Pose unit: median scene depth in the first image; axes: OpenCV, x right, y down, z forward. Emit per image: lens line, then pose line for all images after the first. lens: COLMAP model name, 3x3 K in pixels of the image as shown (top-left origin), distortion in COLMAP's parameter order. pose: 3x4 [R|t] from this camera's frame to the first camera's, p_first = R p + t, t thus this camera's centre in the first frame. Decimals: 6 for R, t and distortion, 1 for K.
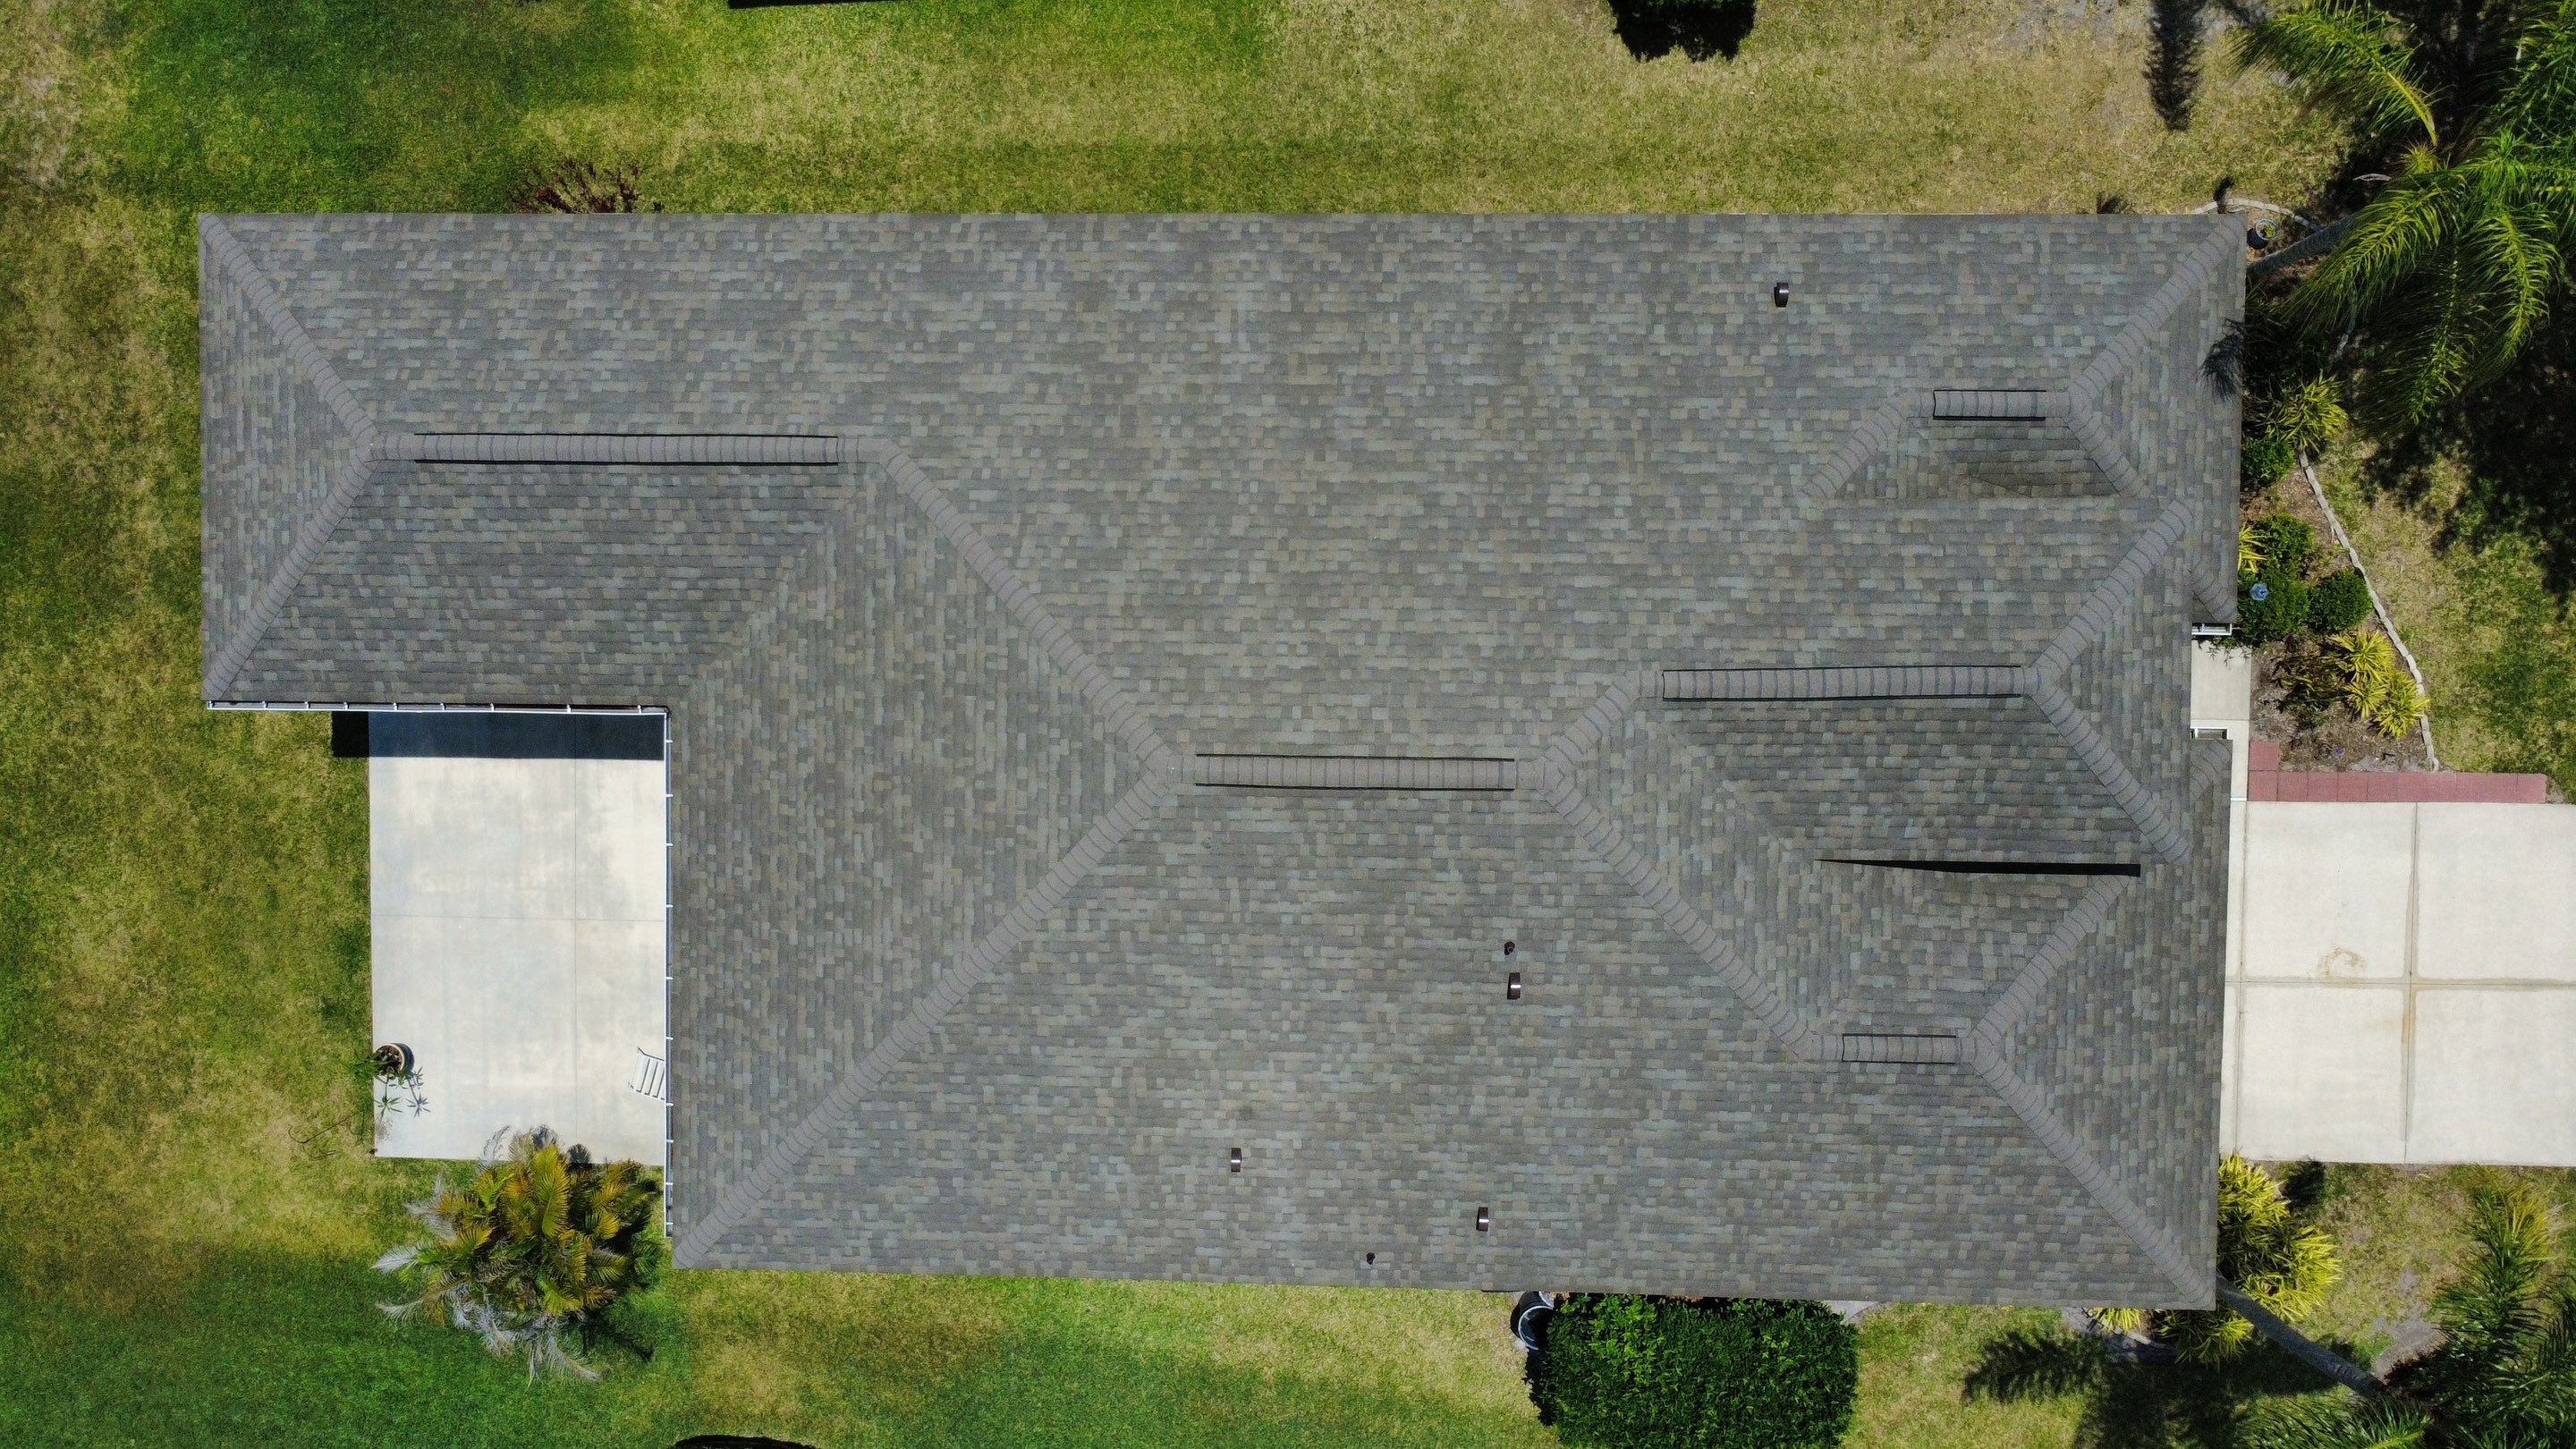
lens RADIAL K [[1874.8, 0, 1283.9], [0, 1874.8, 719.0], [0, 0, 1]] dist [-0.000658, 0.002752]
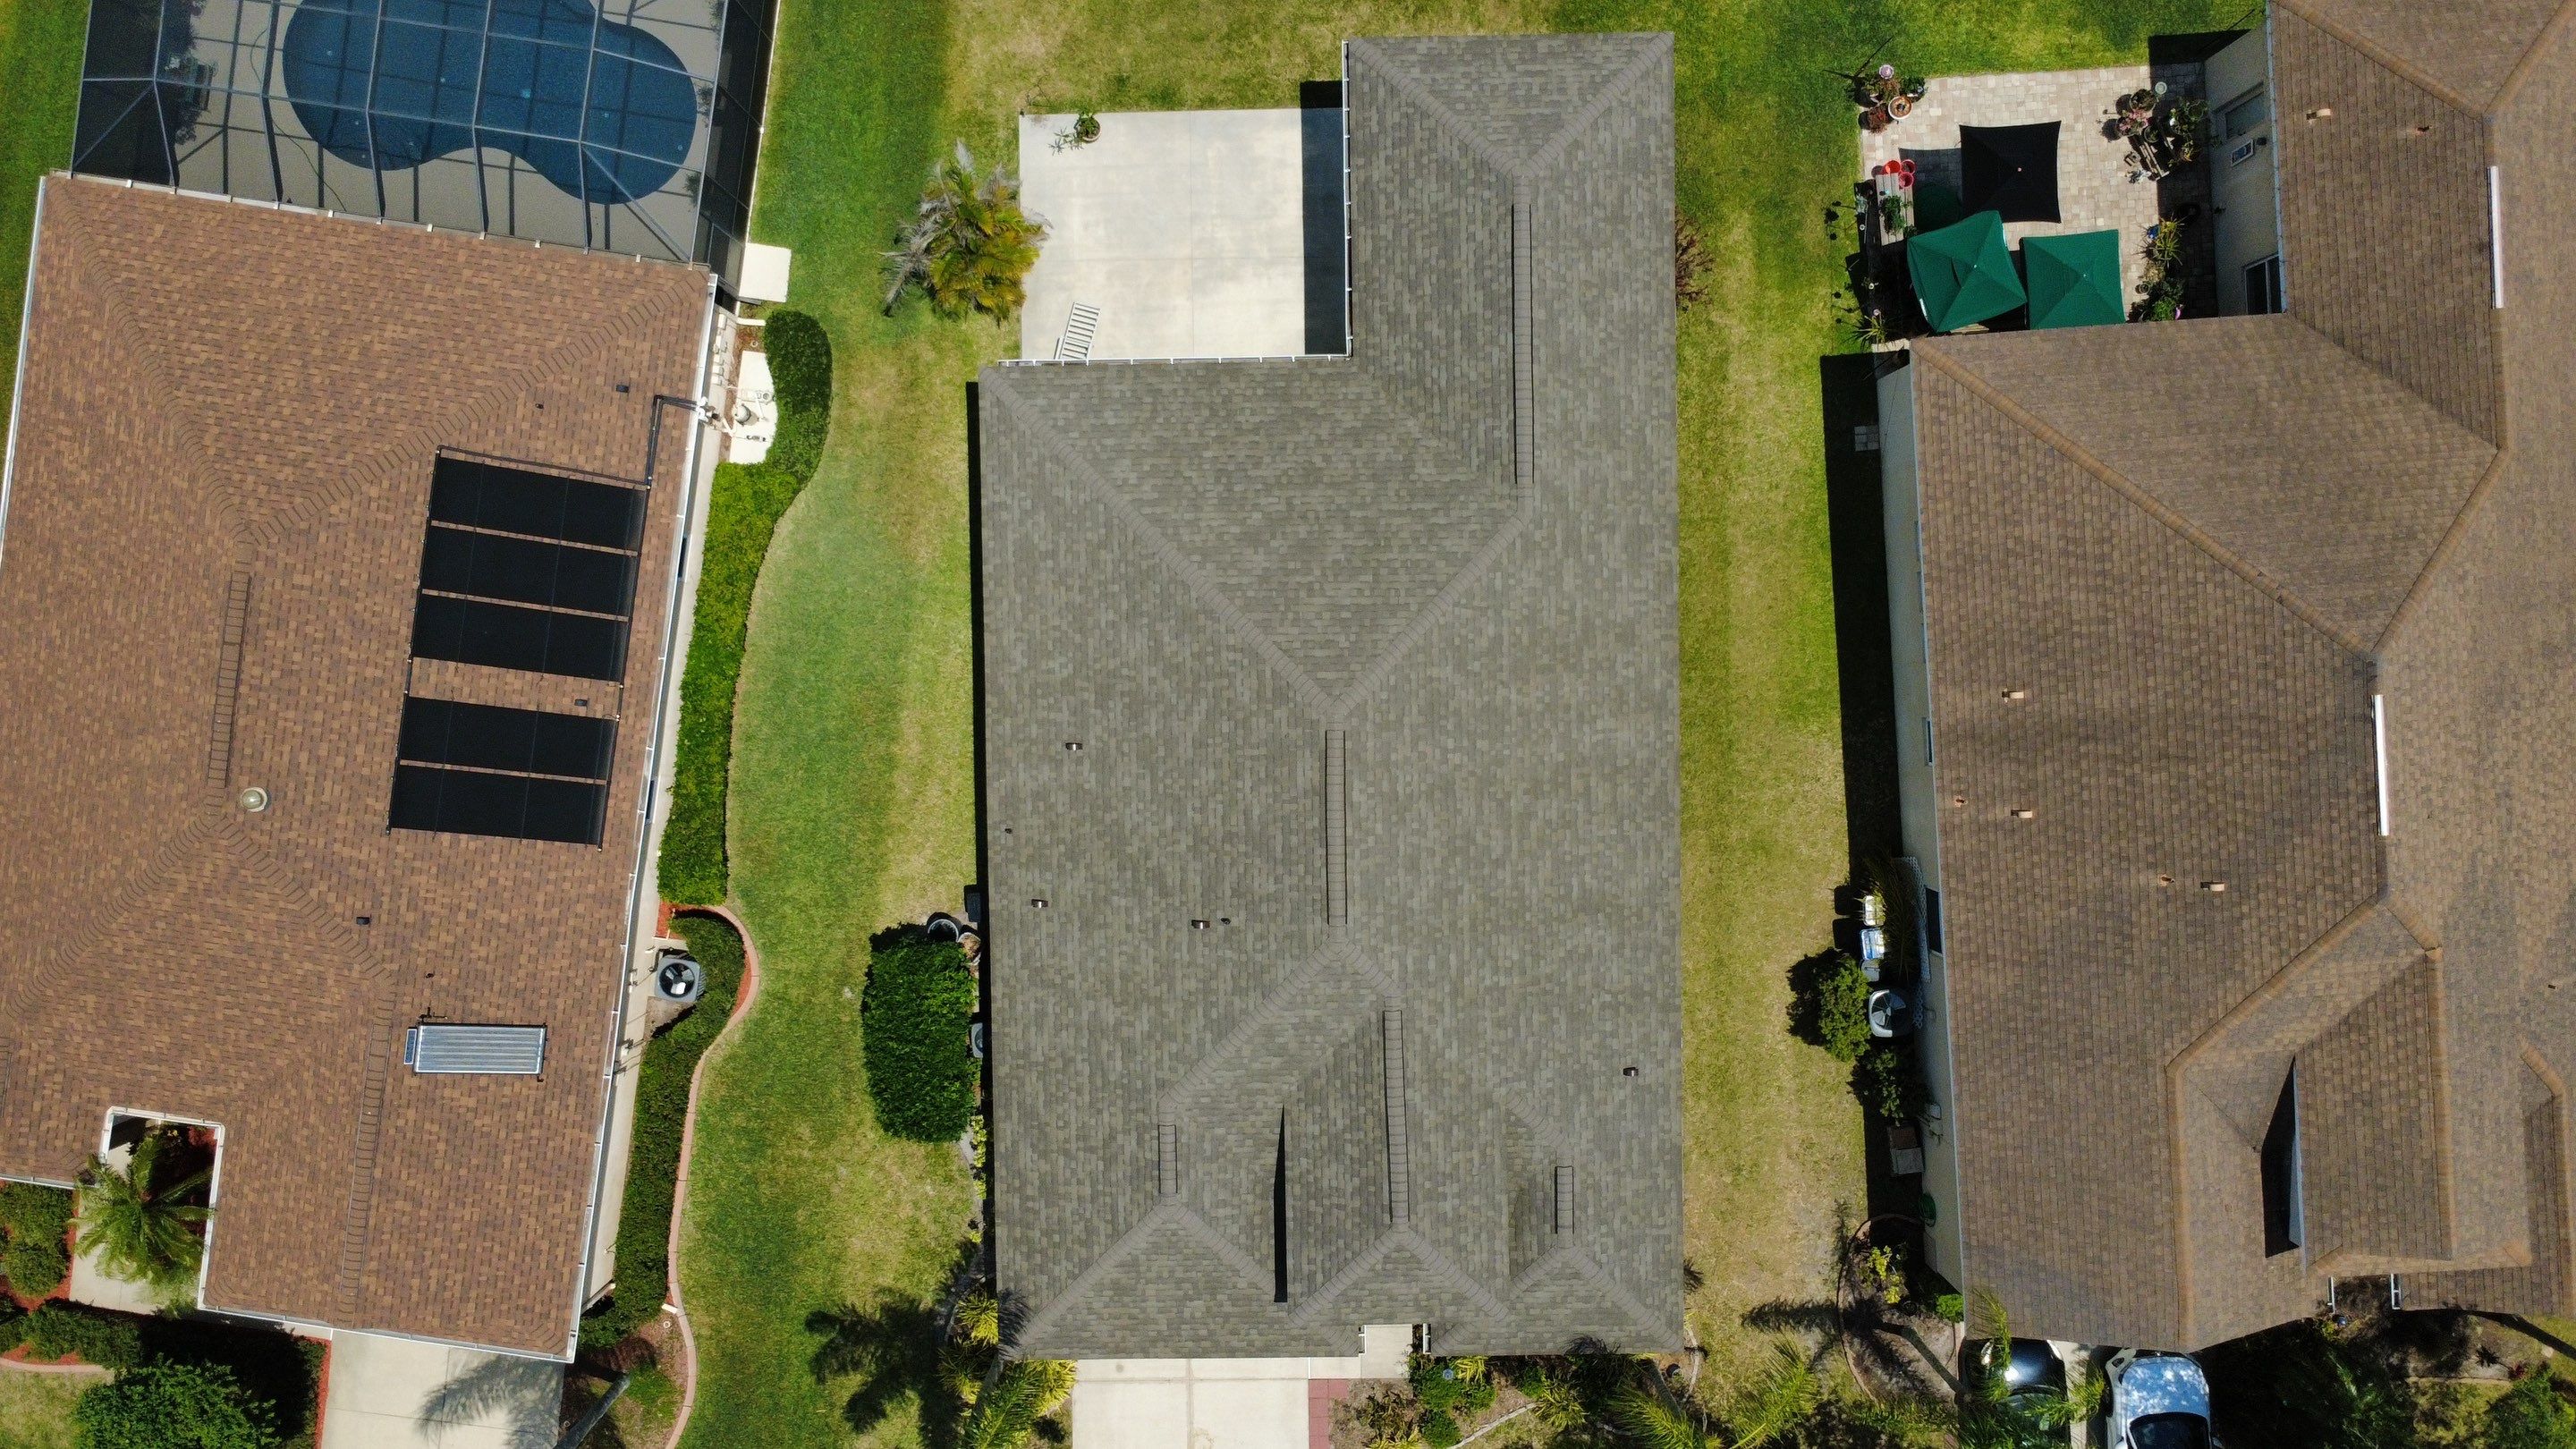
lens RADIAL K [[1874.8, 0, 1284.4], [0, 1874.8, 721.5], [0, 0, 1]] dist [-0.000658, 0.002752]
pose [[0.026583, 0.996449, 0.079888, -0.163795], [-0.999240, 0.028766, -0.026303, 0.100018], [-0.028508, -0.079128, 0.996457, -0.547691]]
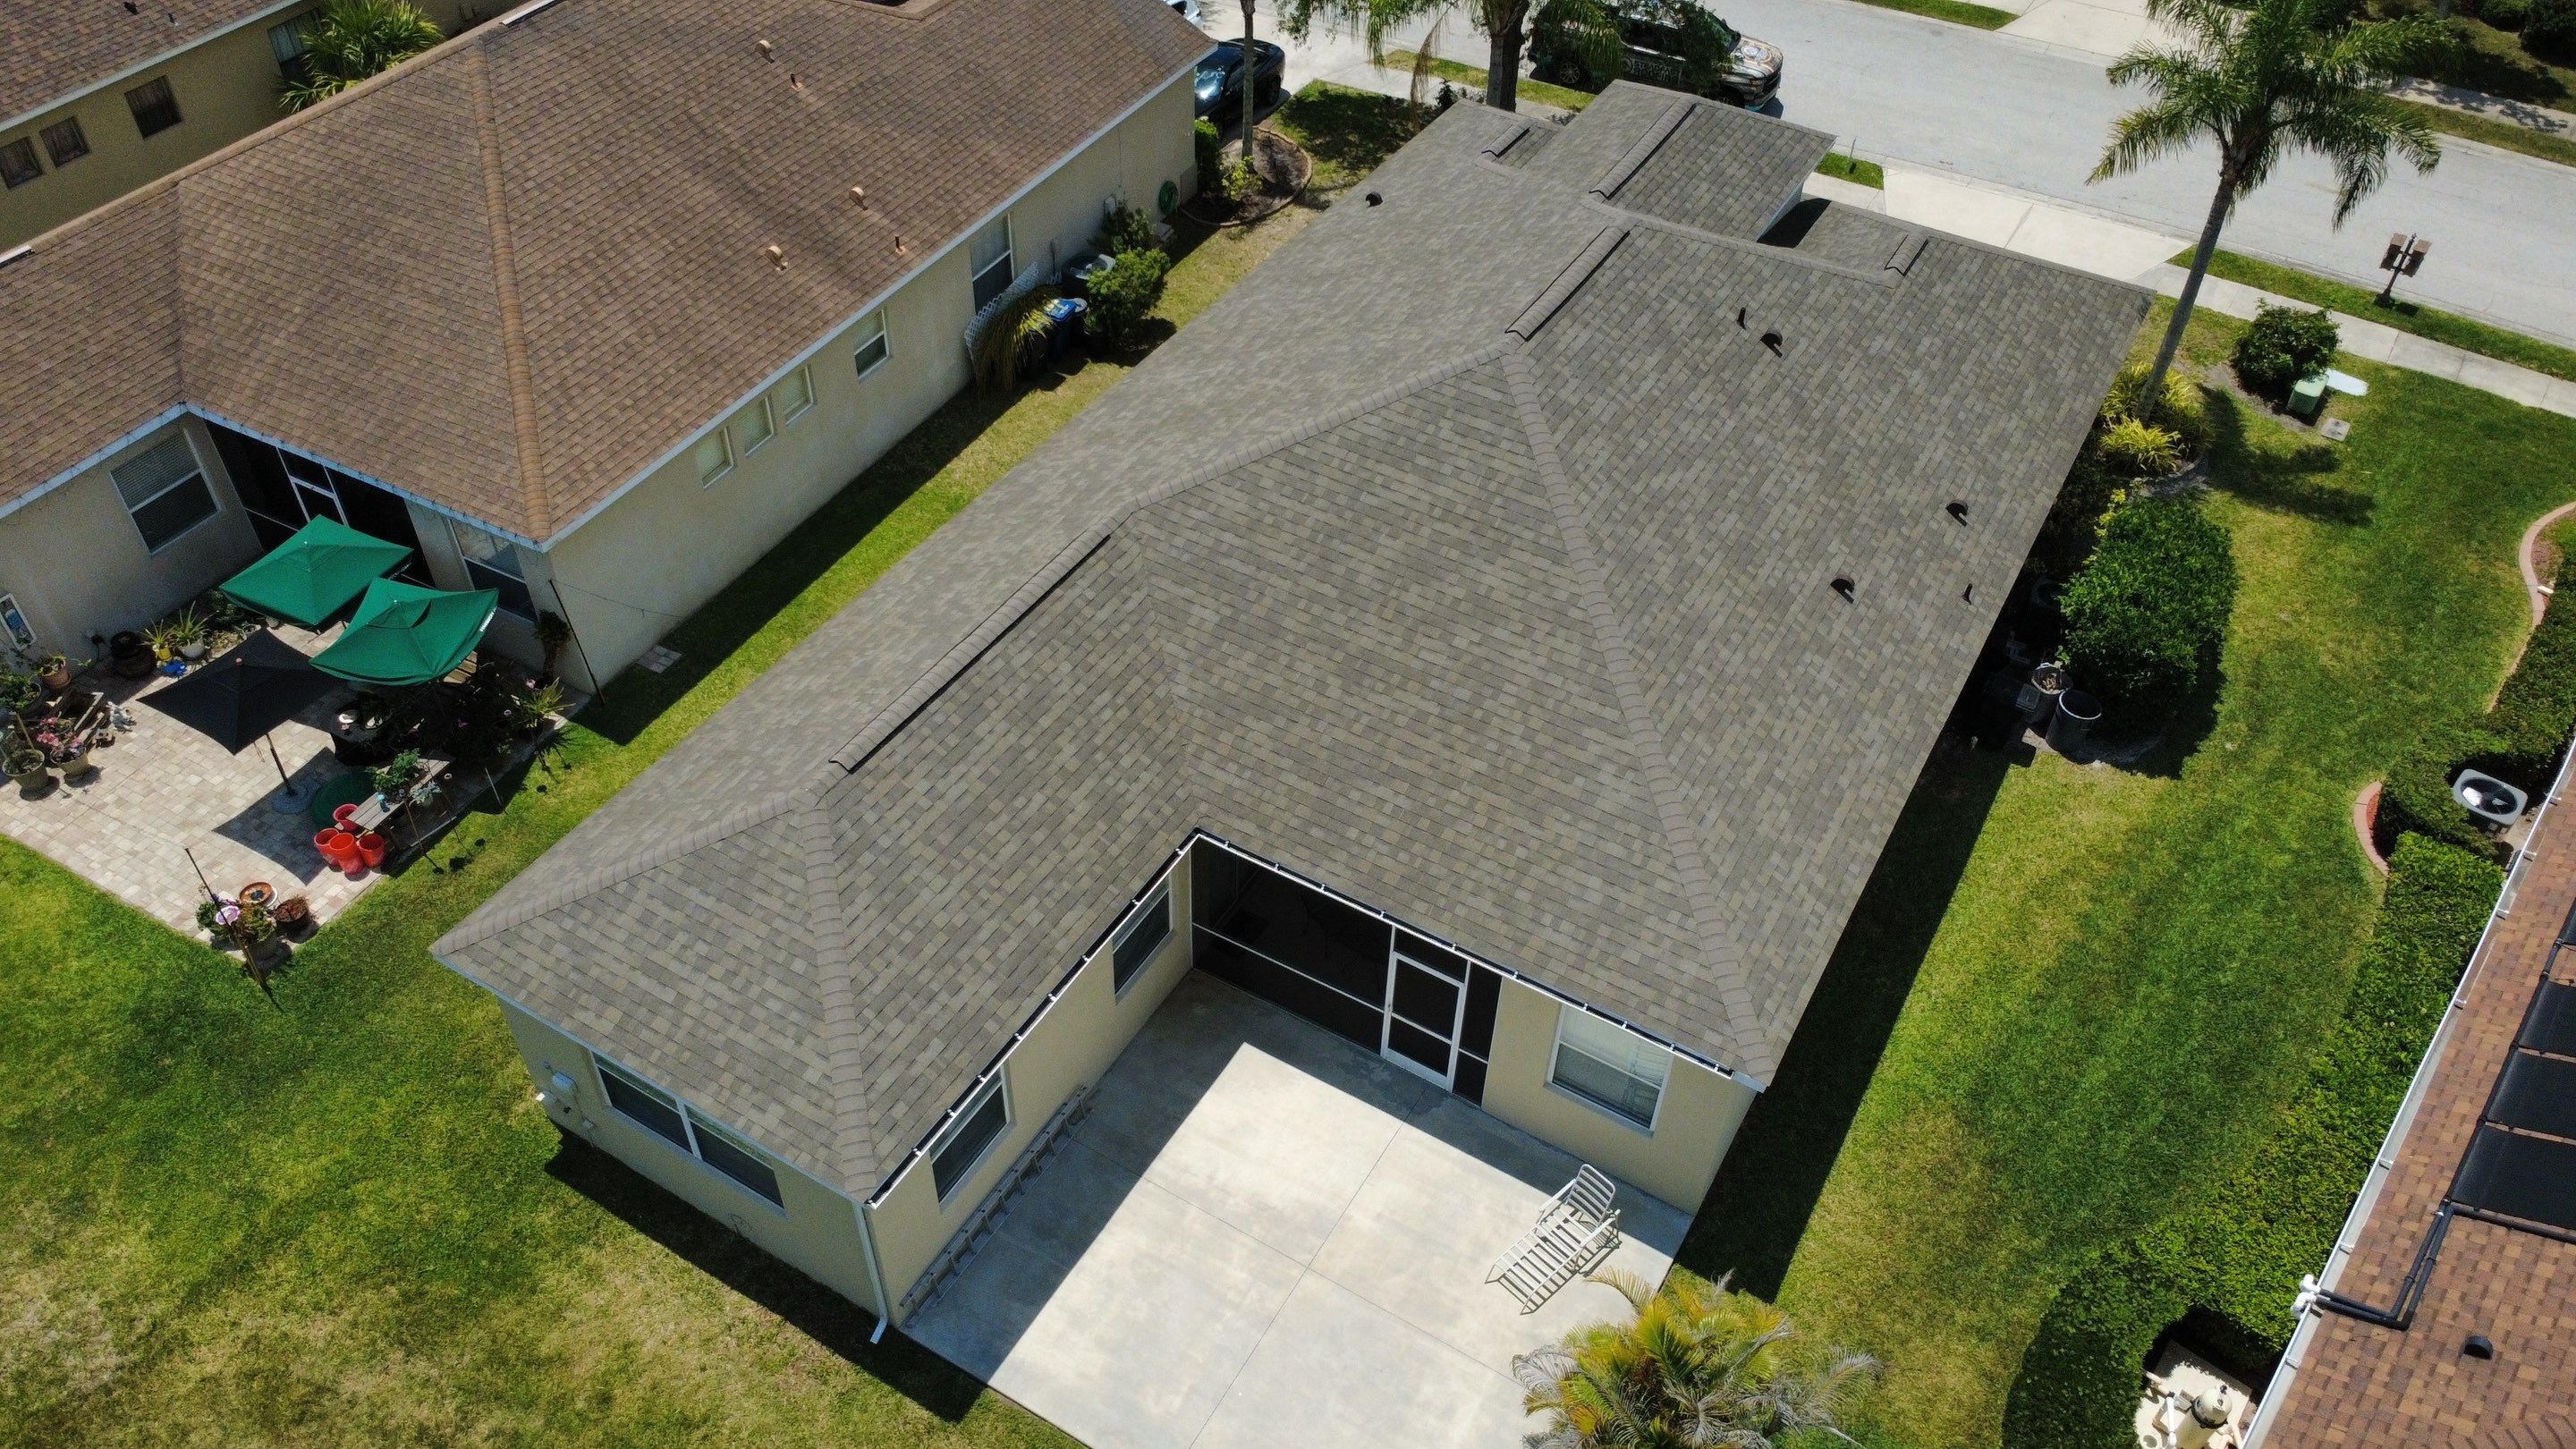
lens RADIAL K [[1874.8, 0, 1284.2], [0, 1874.8, 721.4], [0, 0, 1]] dist [-0.000658, 0.002752]
pose [[0.498247, -0.548683, 0.671340, -0.943122], [0.866836, 0.331818, -0.372146, 0.379238], [-0.018572, 0.767362, 0.640945, 0.366084]]
